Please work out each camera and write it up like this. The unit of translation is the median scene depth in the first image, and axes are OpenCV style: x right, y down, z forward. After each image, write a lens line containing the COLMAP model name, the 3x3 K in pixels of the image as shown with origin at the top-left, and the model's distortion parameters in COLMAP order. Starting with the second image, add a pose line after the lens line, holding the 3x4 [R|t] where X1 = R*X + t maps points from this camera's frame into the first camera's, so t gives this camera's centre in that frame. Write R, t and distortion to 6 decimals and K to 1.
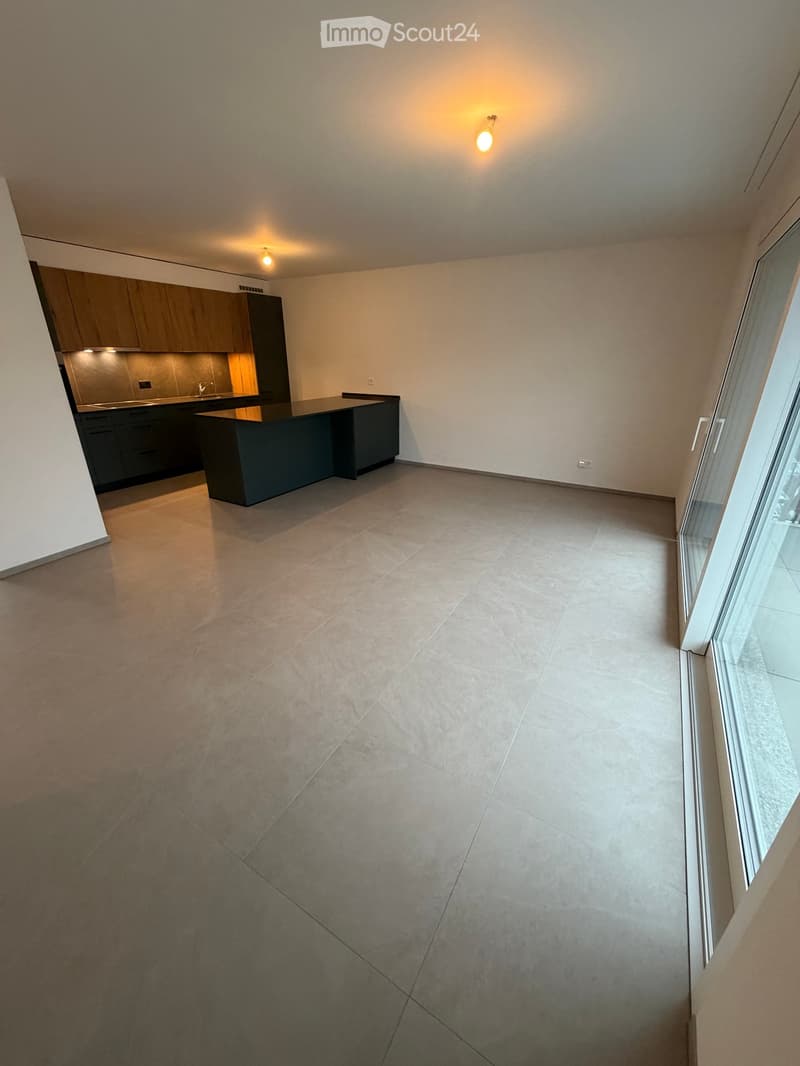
lens RADIAL K [[425.4, 0, 401.1], [0, 425.4, 532.8], [0, 0, 1]] dist [0.001028, -0.000641]
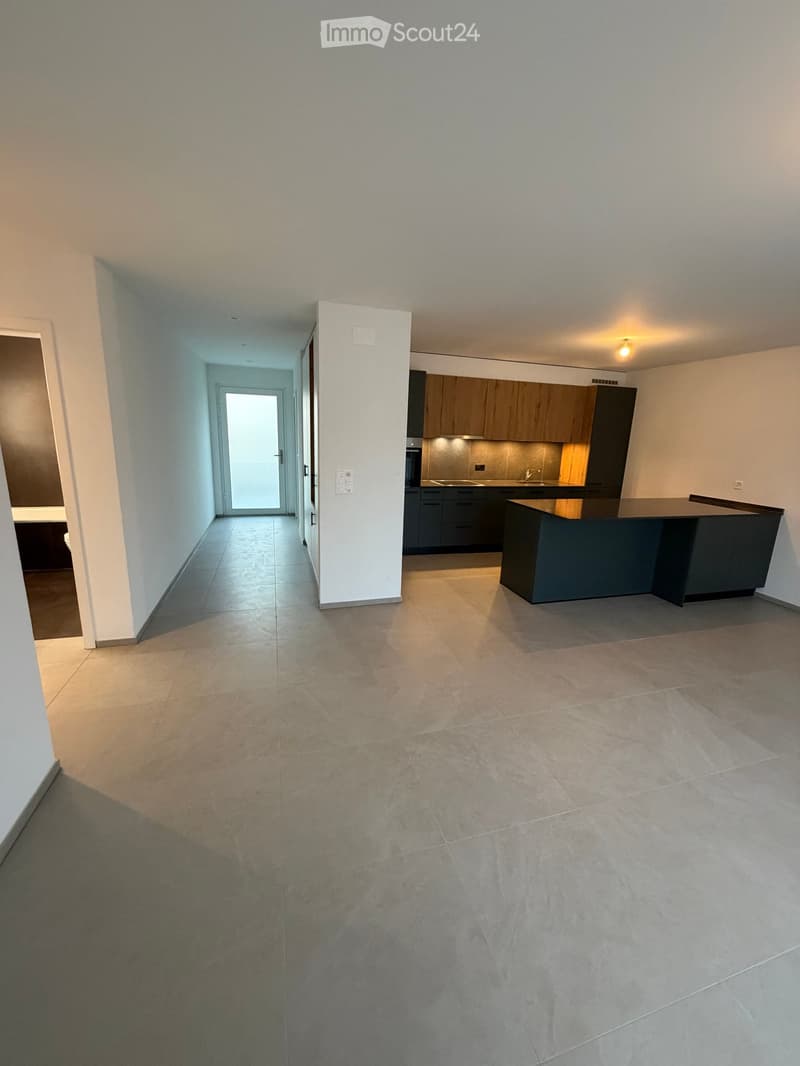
lens RADIAL K [[425.4, 0, 399.5], [0, 425.4, 532.6], [0, 0, 1]] dist [0.001028, -0.000641]
pose [[0.731367, 0.178363, -0.658247, 0.001903], [-0.296553, 0.952341, -0.071441, -0.049898], [0.614133, 0.247455, 0.749404, 0.093431]]
